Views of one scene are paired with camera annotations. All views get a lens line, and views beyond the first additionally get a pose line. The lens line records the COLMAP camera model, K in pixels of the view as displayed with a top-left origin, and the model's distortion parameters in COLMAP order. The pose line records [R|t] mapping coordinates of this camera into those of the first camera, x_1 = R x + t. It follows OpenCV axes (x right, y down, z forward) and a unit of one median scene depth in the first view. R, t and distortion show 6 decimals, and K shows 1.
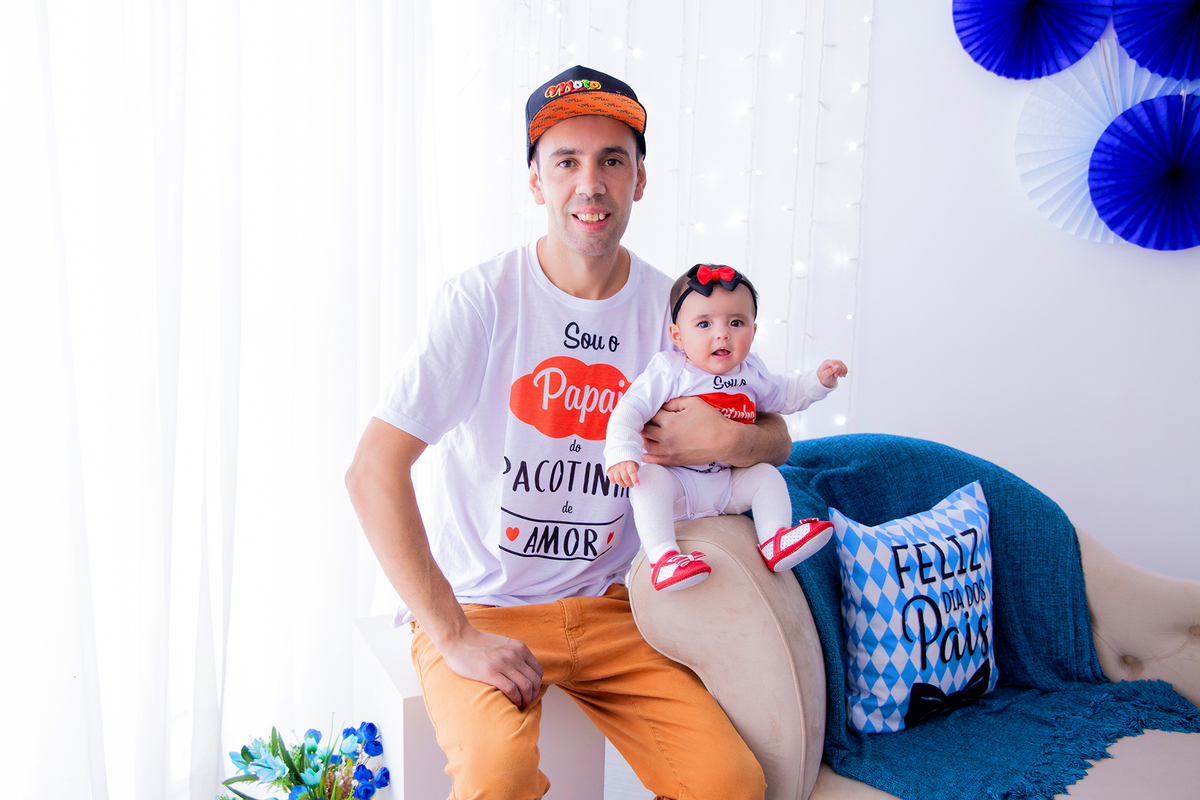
lens RADIAL K [[1100.6, 0, 592.2], [0, 1100.6, 402.3], [0, 0, 1]] dist [-0.058210, 0.086598]
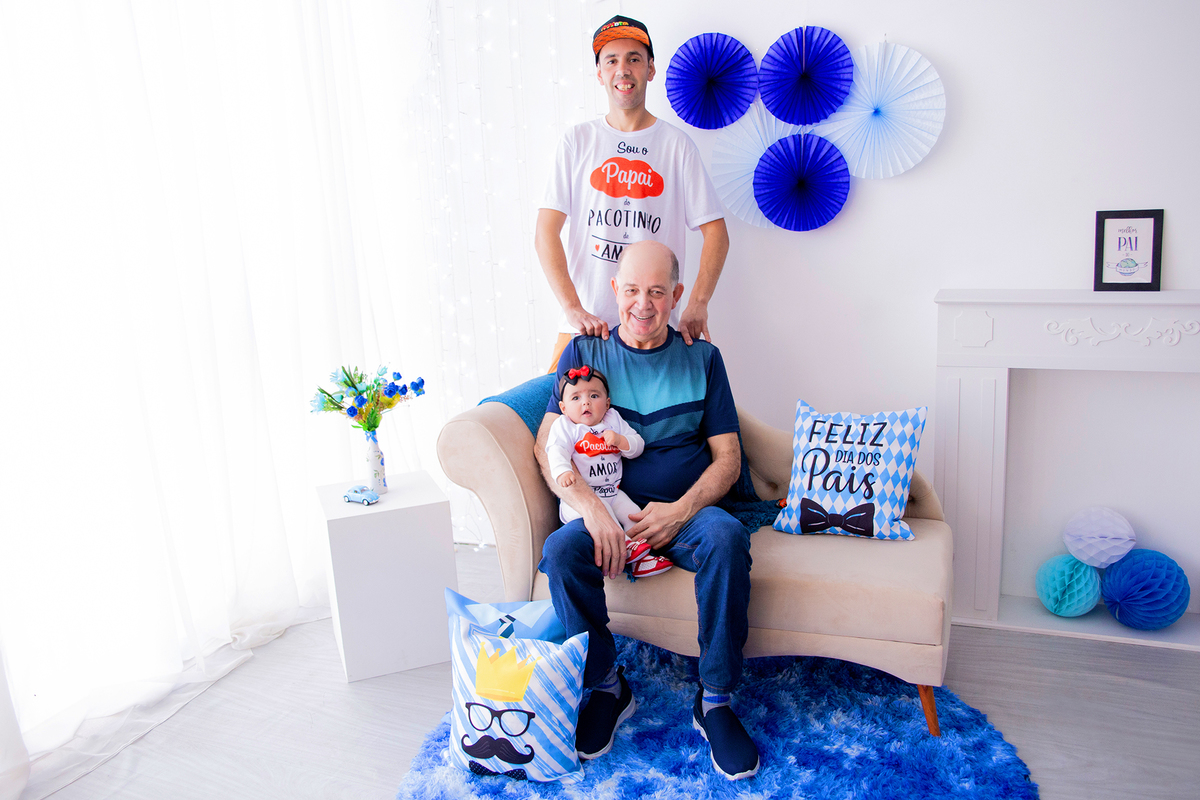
lens RADIAL K [[962.9, 0, 604.9], [0, 962.9, 390.4], [0, 0, 1]] dist [-0.104629, 0.061472]
pose [[0.995094, -0.058327, -0.079909, 0.336560], [0.060251, 0.997944, 0.021876, 0.043881], [0.078468, -0.026584, 0.996562, -0.413775]]
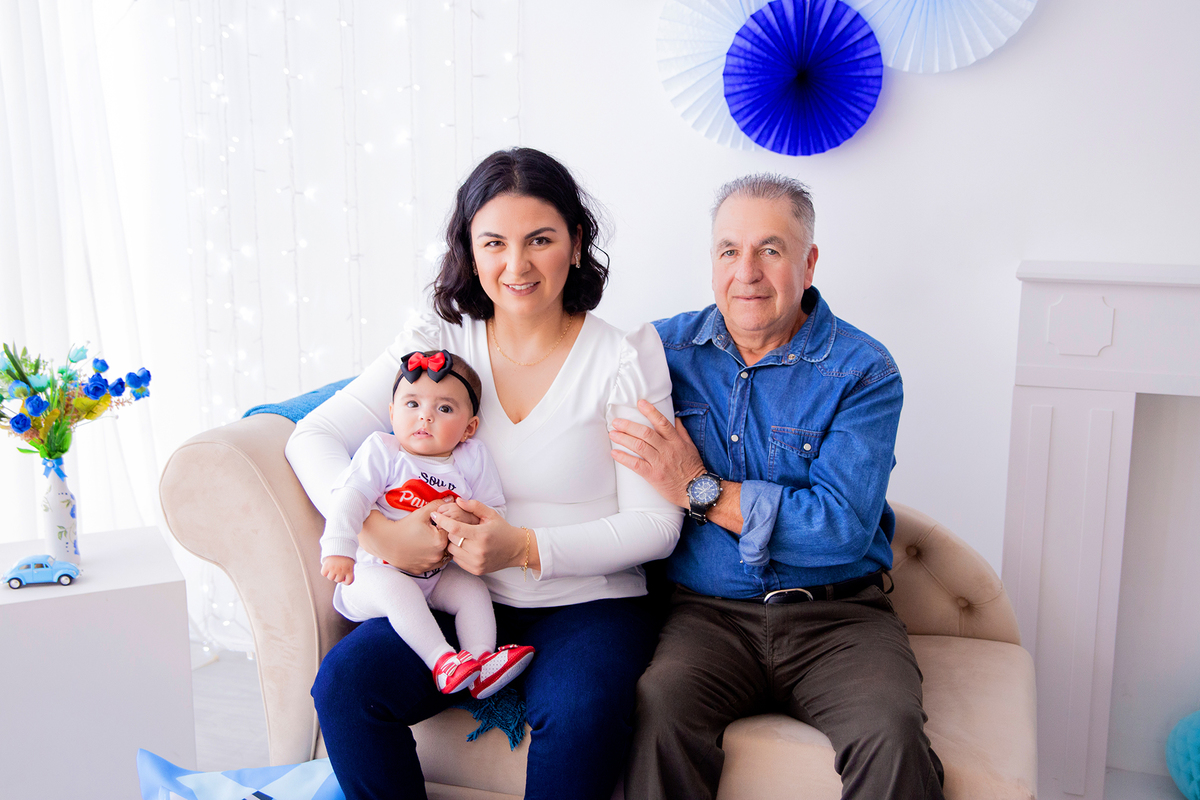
lens RADIAL K [[1344.7, 0, 590.0], [0, 1344.7, 401.4], [0, 0, 1]] dist [0.025718, 0.000000]
pose [[0.999755, -0.019217, -0.010971, 0.347192], [0.019341, 0.999749, 0.011302, 0.060664], [0.010751, -0.011512, 0.999876, -0.197877]]
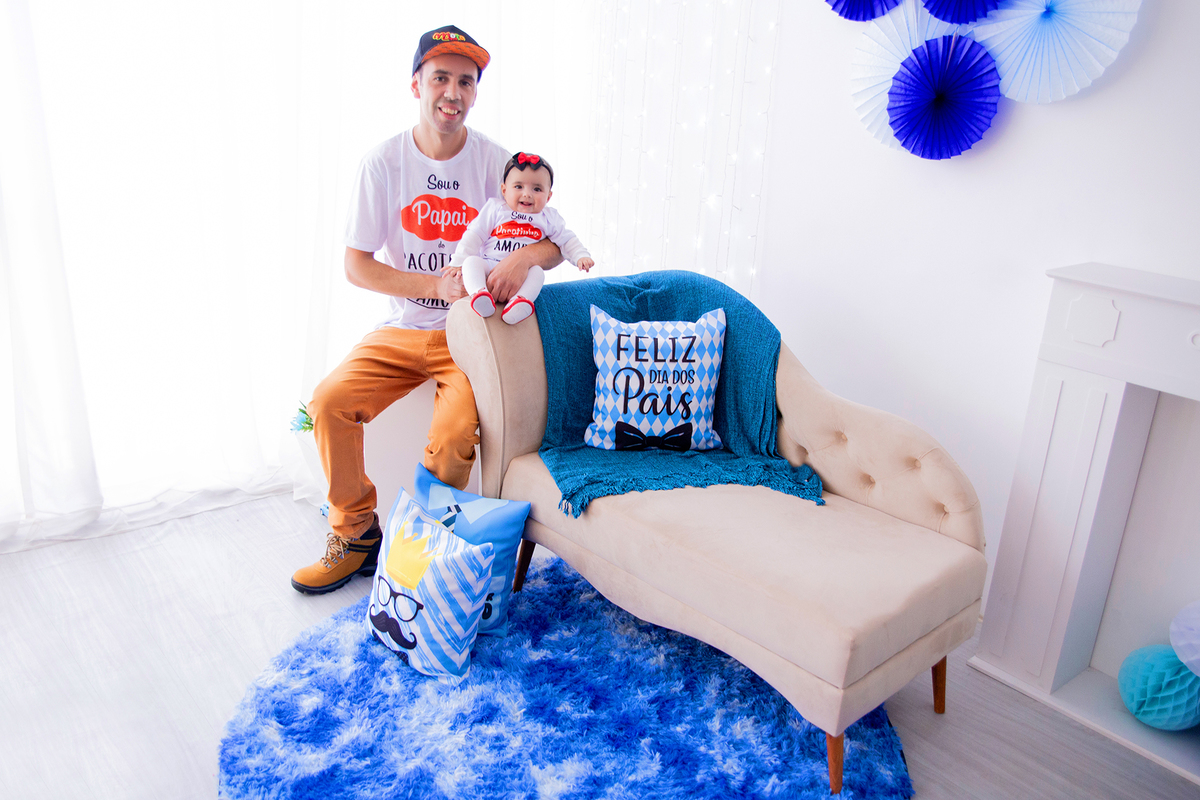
lens RADIAL K [[944.2, 0, 597.0], [0, 944.2, 405.5], [0, 0, 1]] dist [-0.073358, 0.046784]
pose [[0.852007, 0.189608, -0.487988, 0.776297], [-0.118025, 0.977681, 0.173813, -0.001068], [0.510053, -0.090495, 0.855369, -0.162357]]
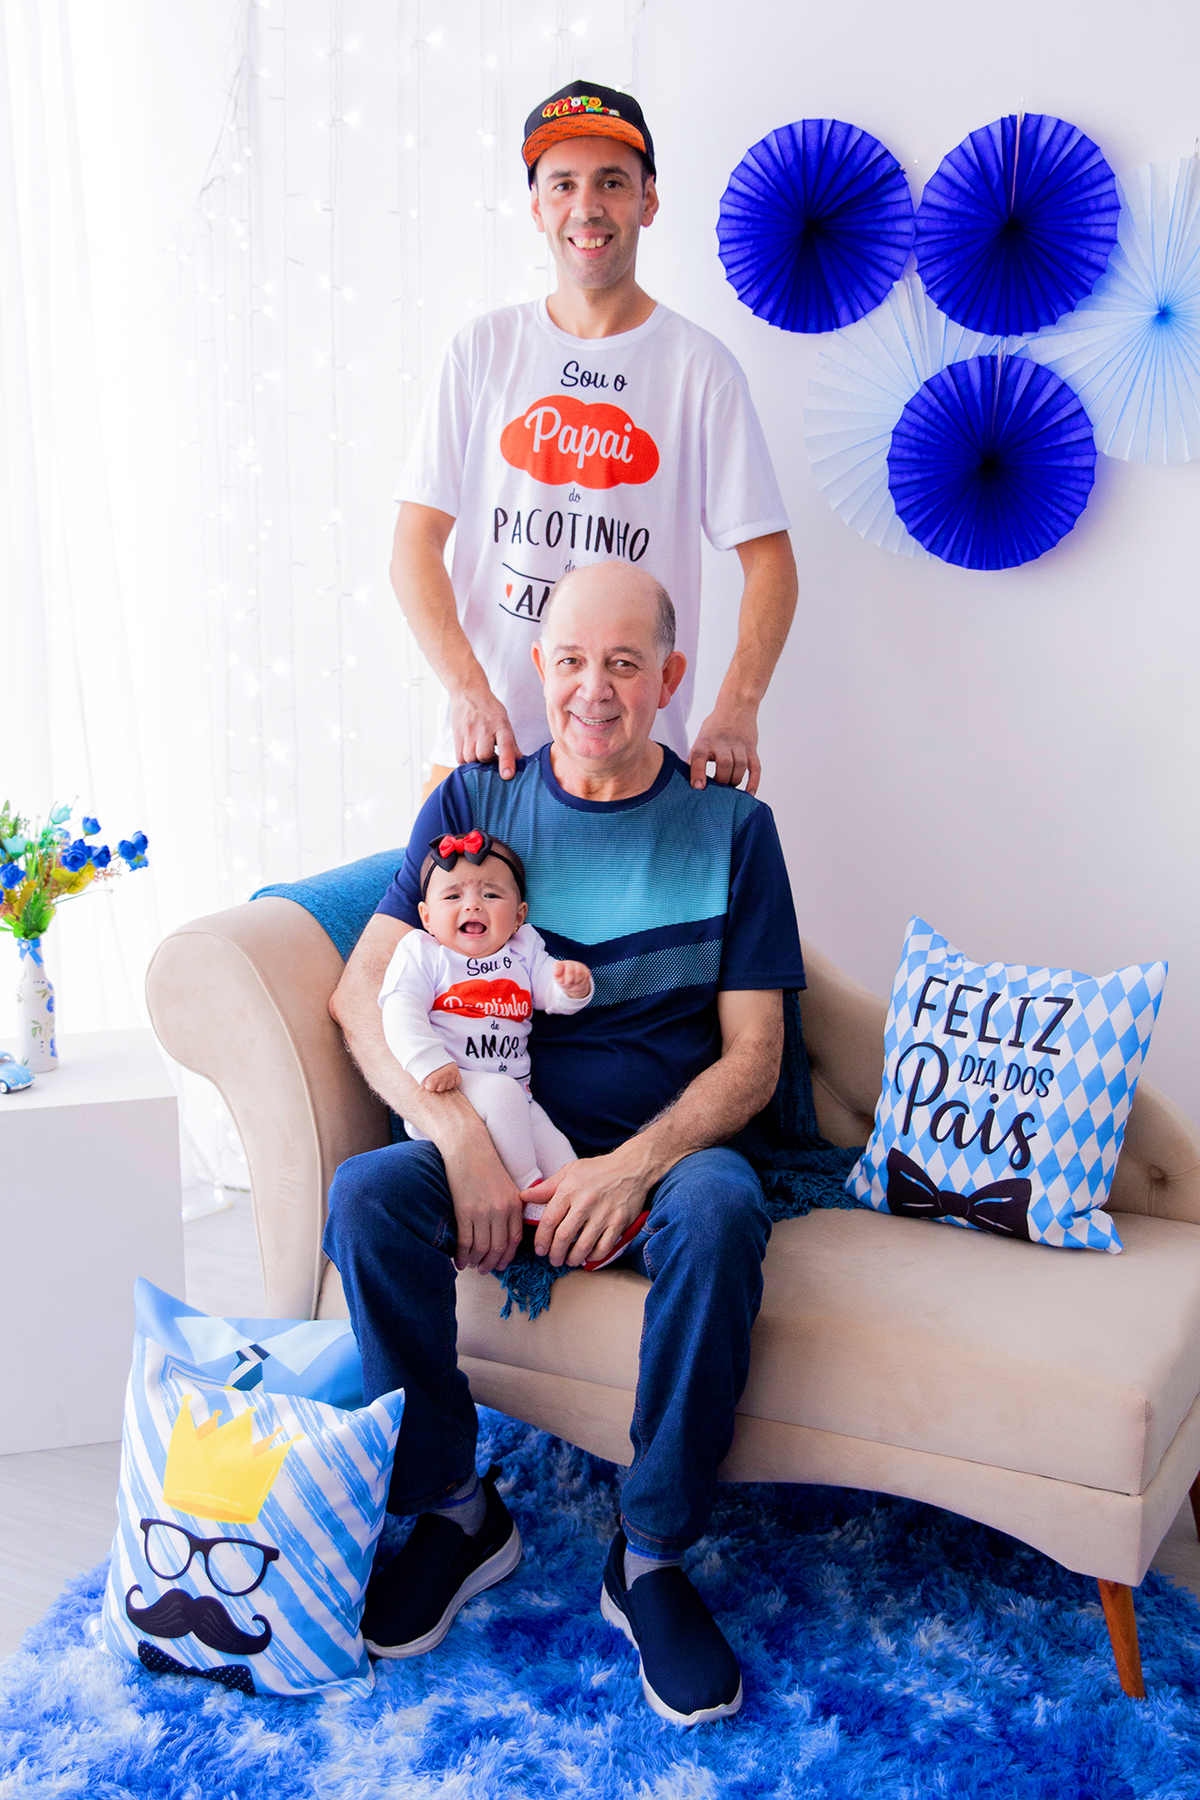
lens RADIAL K [[2306.2, 0, 548.0], [0, 2306.2, 873.6], [0, 0, 1]] dist [0.023684, 0.000000]
pose [[0.984803, 0.012987, -0.173192, 0.505373], [-0.008020, 0.999537, 0.029352, 0.019276], [0.173493, -0.027517, 0.984451, -0.561894]]
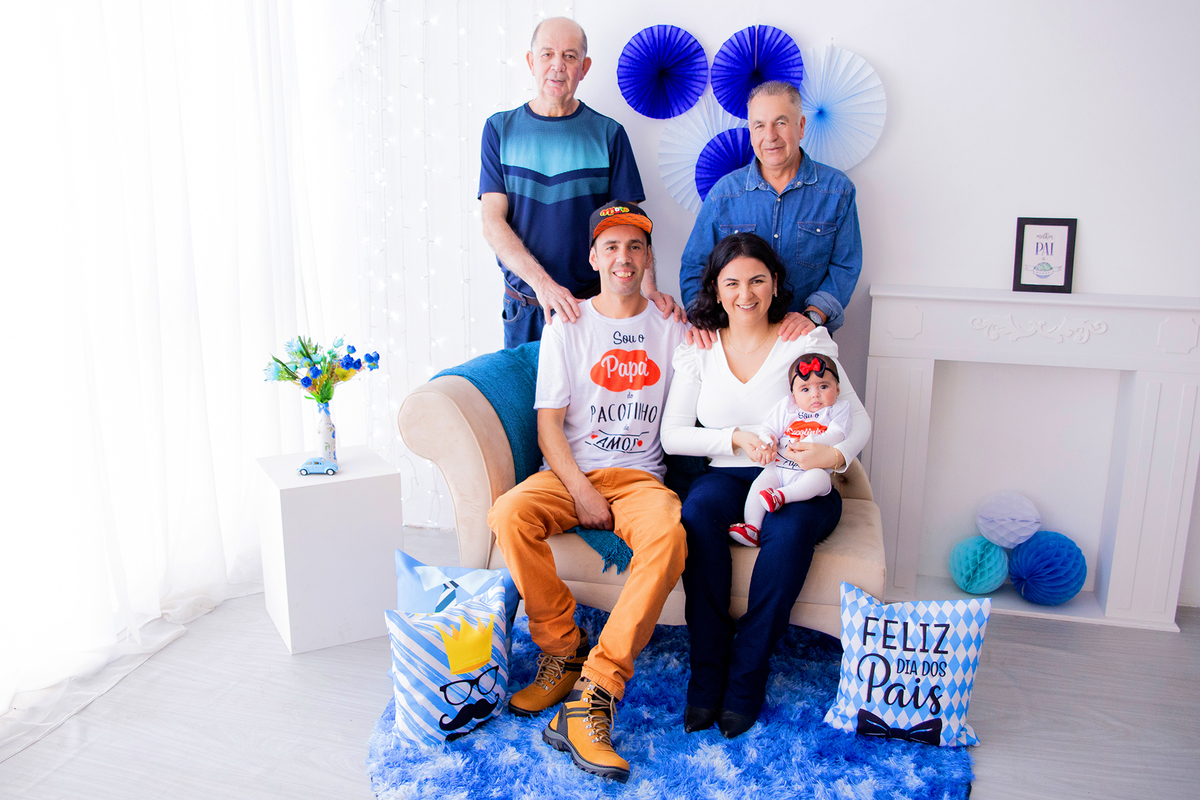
lens RADIAL K [[1044.2, 0, 575.3], [0, 1044.2, 401.4], [0, 0, 1]] dist [-0.081294, -0.014705]
pose [[0.998552, -0.030116, 0.044583, 0.191431], [0.028290, 0.998757, 0.041031, 0.058855], [-0.045763, -0.039710, 0.998163, -0.566585]]
